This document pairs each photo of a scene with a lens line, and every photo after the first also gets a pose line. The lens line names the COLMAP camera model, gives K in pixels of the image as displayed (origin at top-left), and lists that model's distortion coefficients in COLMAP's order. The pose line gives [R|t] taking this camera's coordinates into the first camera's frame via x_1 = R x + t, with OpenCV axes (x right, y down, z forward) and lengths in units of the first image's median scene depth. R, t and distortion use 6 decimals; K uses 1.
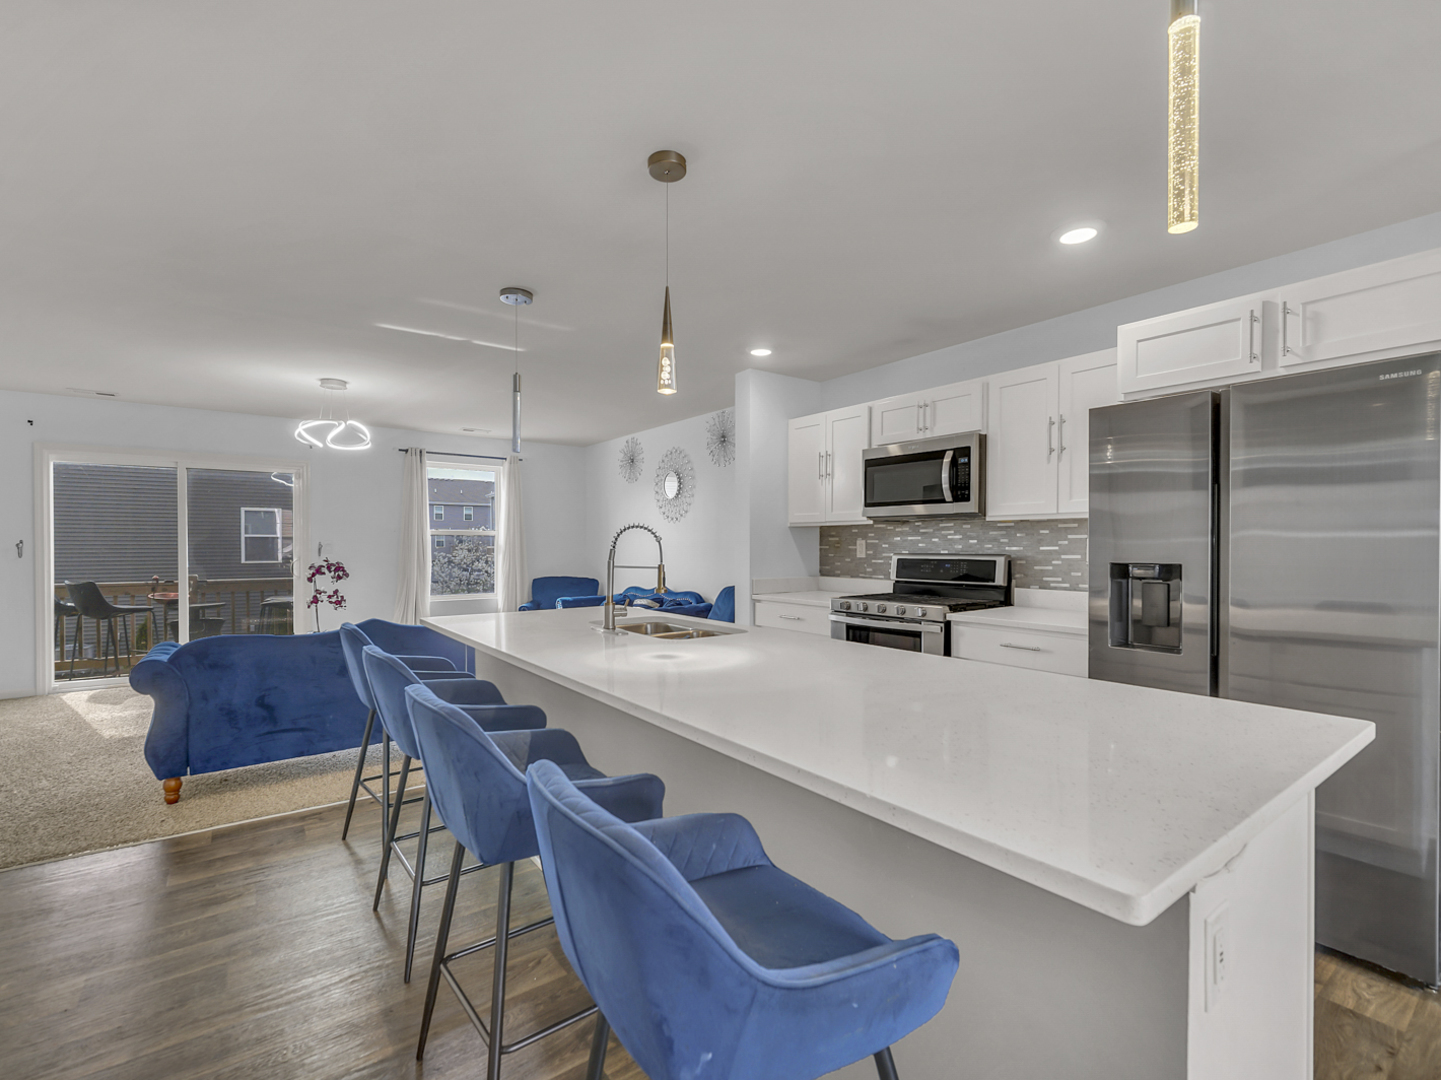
lens RADIAL K [[649.6, 0, 727.4], [0, 649.6, 545.9], [0, 0, 1]] dist [-0.002407, -0.001487]
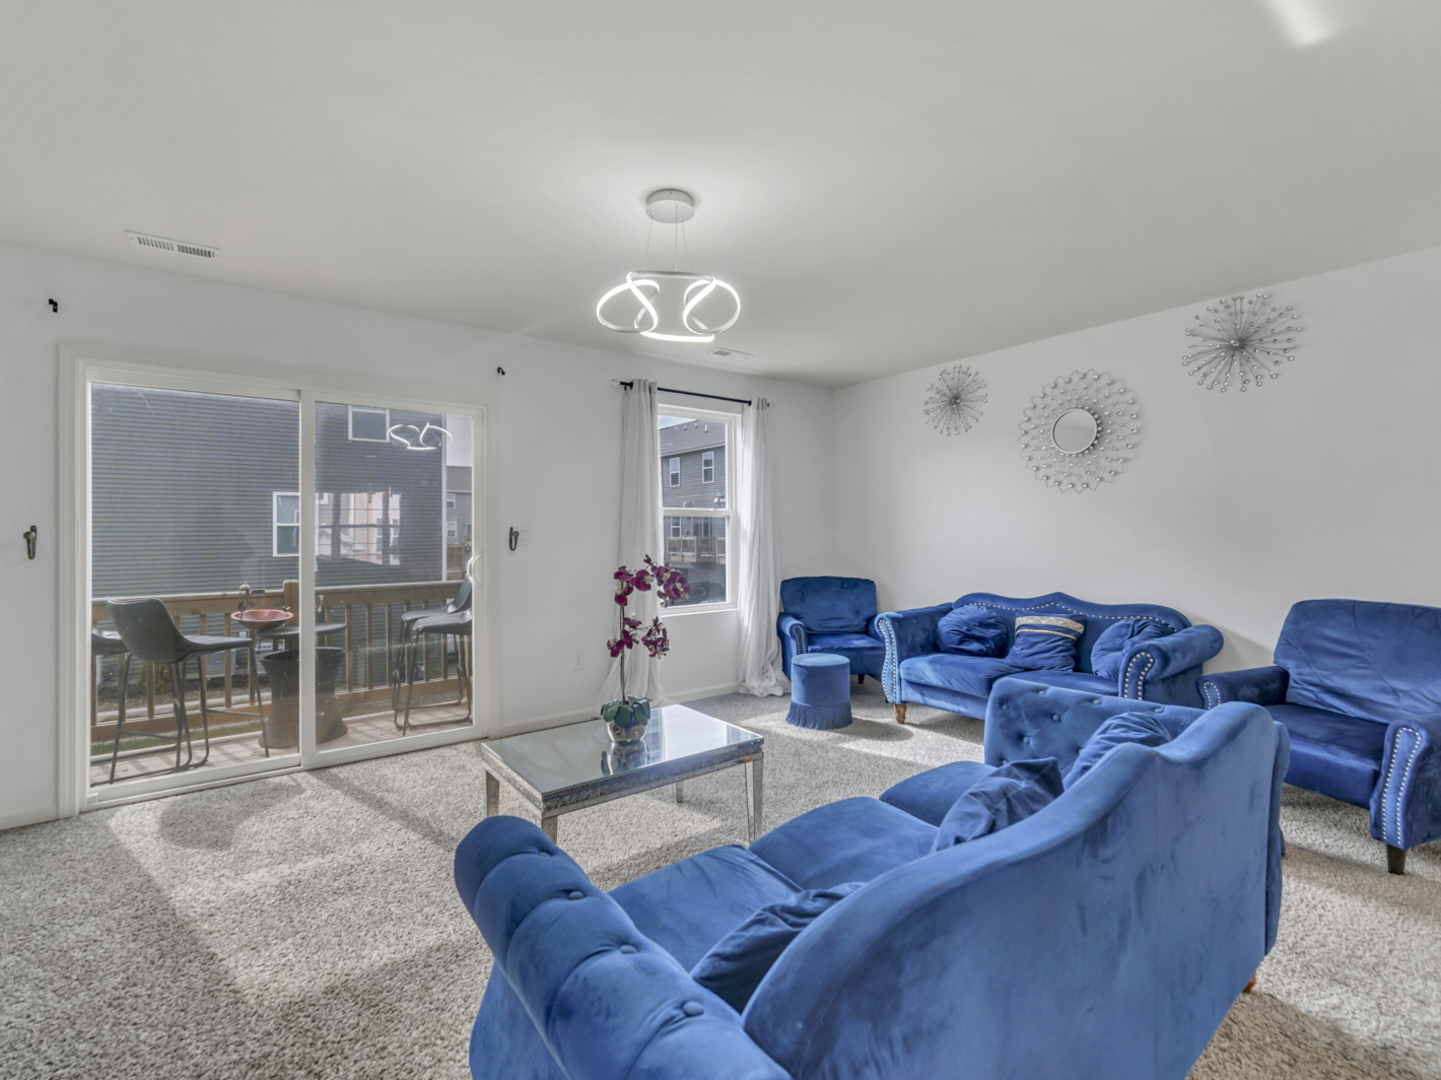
lens RADIAL K [[649.6, 0, 720.0], [0, 649.6, 520.2], [0, 0, 1]] dist [-0.002407, -0.001487]
pose [[0.999968, -0.007999, 0.000391, -0.427012], [0.008005, 0.999767, -0.020029, 0.001432], [-0.000231, 0.020031, 0.999799, 0.377844]]
